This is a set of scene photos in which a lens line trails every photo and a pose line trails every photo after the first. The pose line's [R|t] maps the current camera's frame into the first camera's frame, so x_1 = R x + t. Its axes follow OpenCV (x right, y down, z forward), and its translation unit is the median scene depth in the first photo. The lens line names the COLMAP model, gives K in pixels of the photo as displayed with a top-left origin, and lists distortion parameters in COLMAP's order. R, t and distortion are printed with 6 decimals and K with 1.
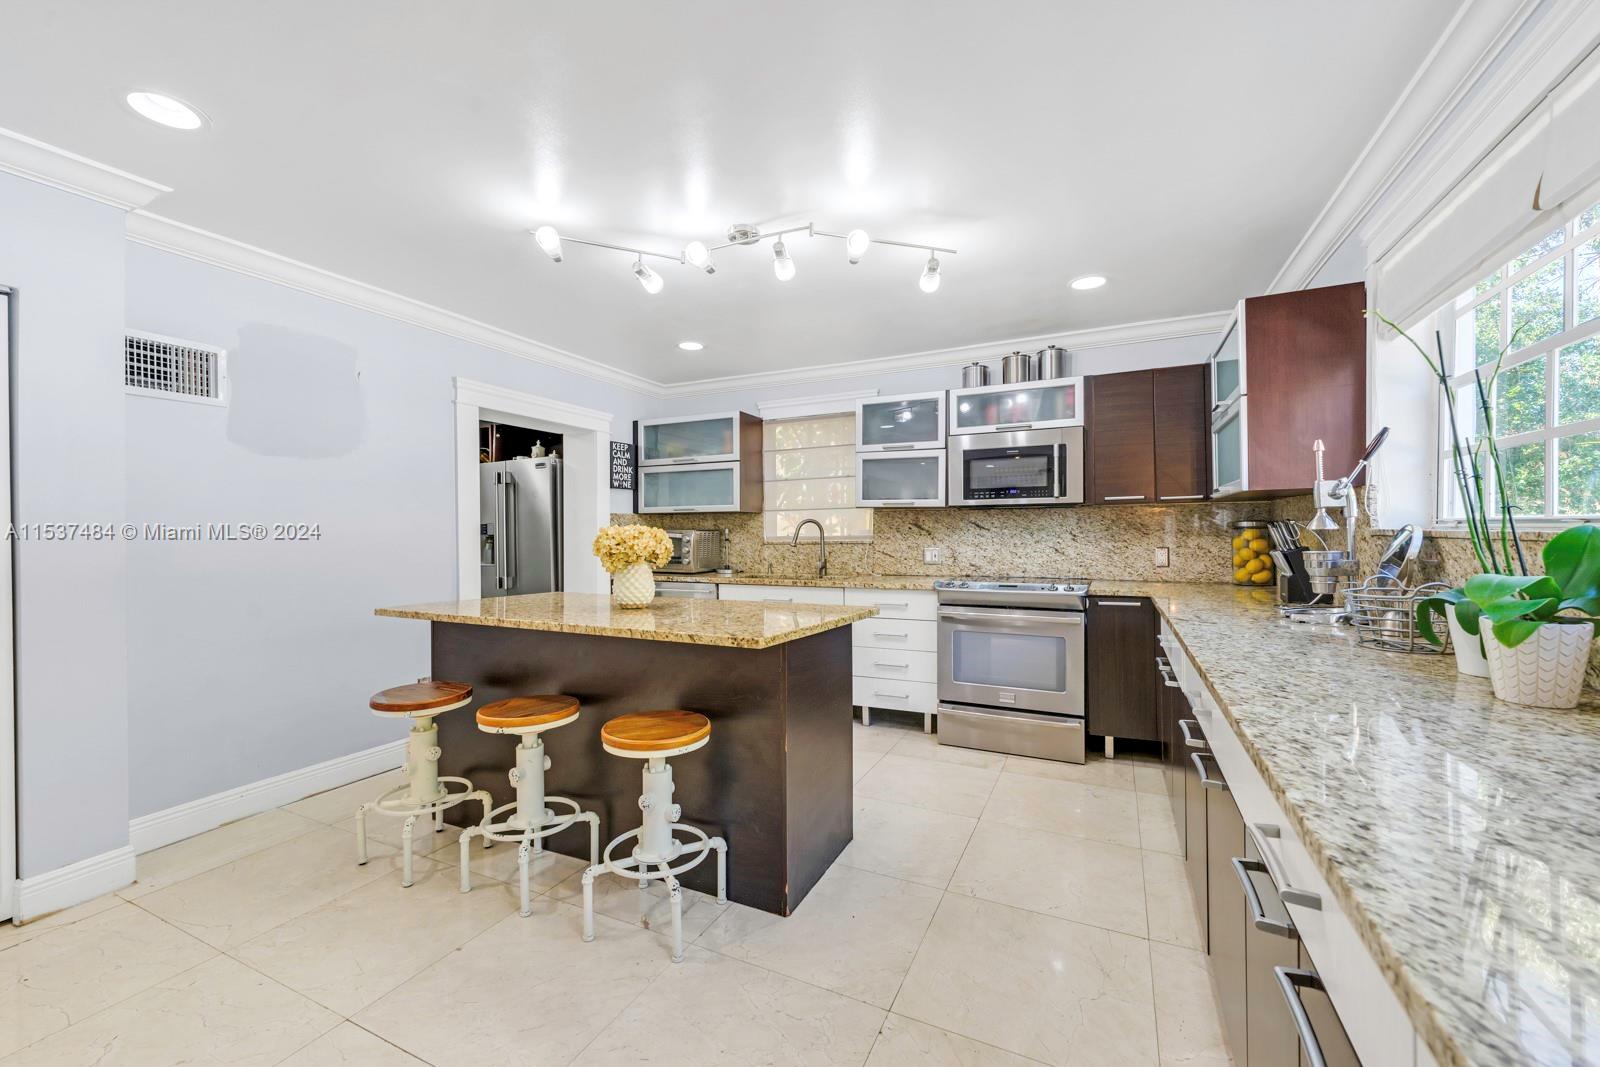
lens RADIAL K [[647.9, 0, 799.9], [0, 647.9, 532.3], [0, 0, 1]] dist [-0.002155, -0.000829]
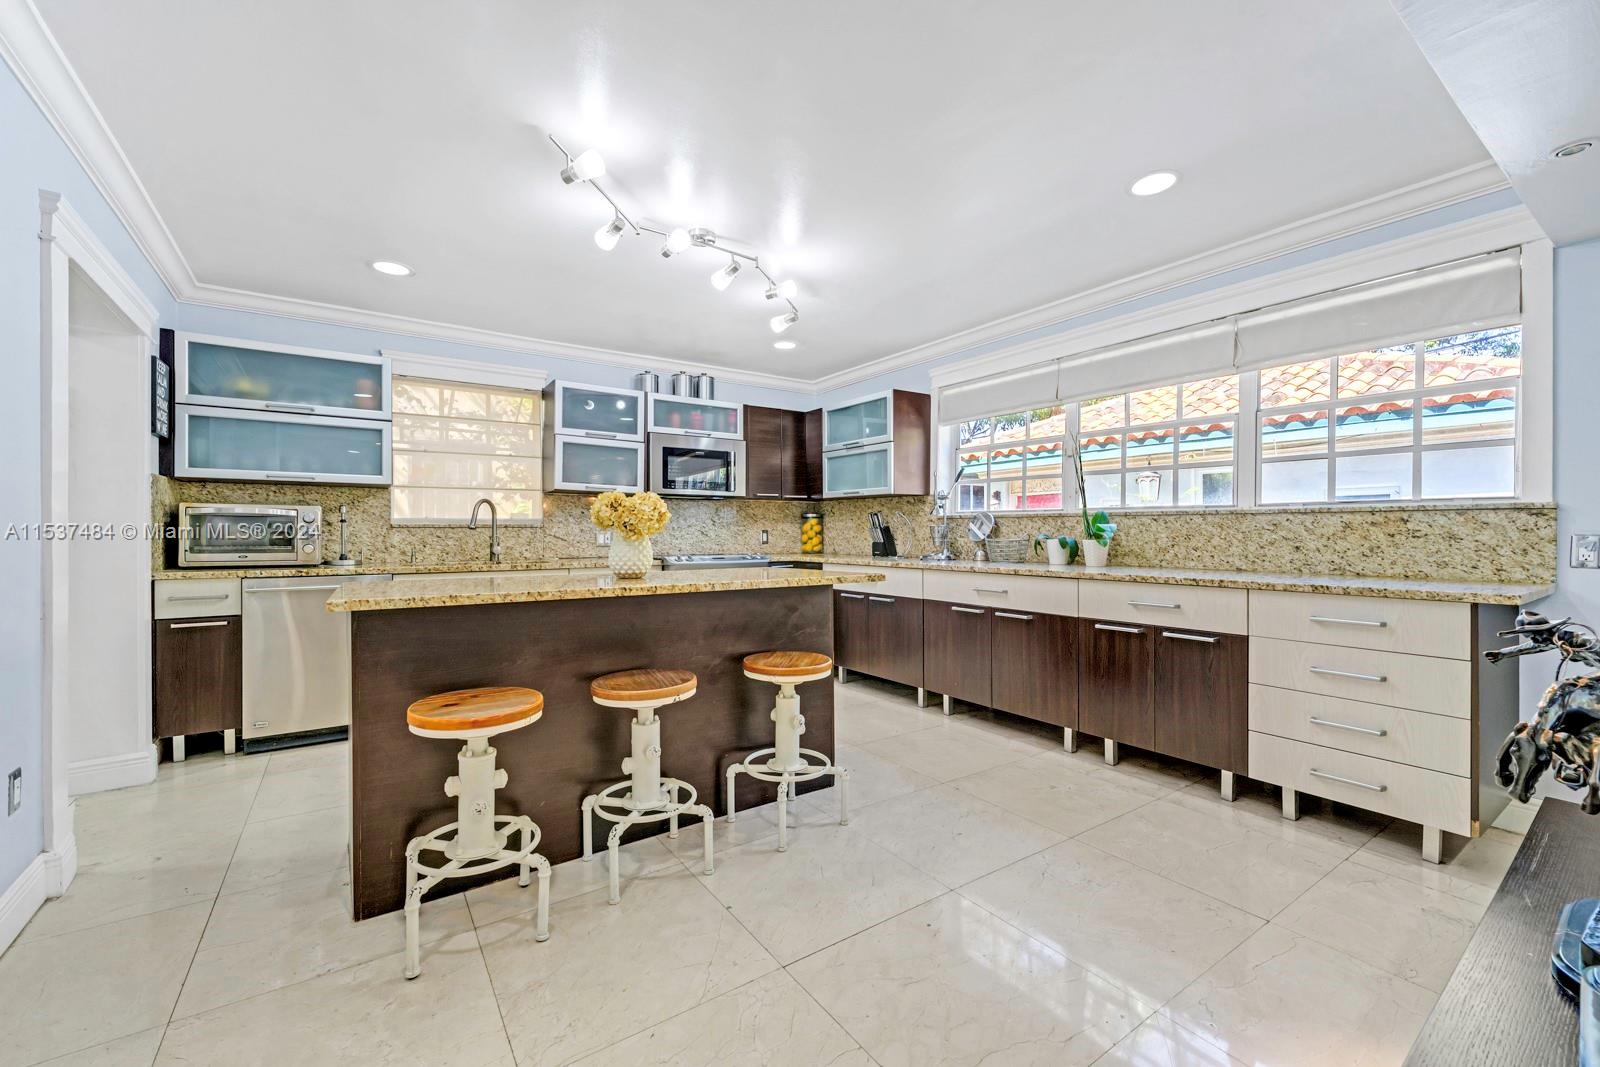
lens RADIAL K [[647.9, 0, 803.5], [0, 647.9, 531.4], [0, 0, 1]] dist [-0.002155, -0.000829]
pose [[0.498812, 0.008176, 0.866672, -0.631274], [-0.002526, 0.999965, -0.007980, 0.035504], [-0.866707, 0.001792, 0.498815, 0.190911]]
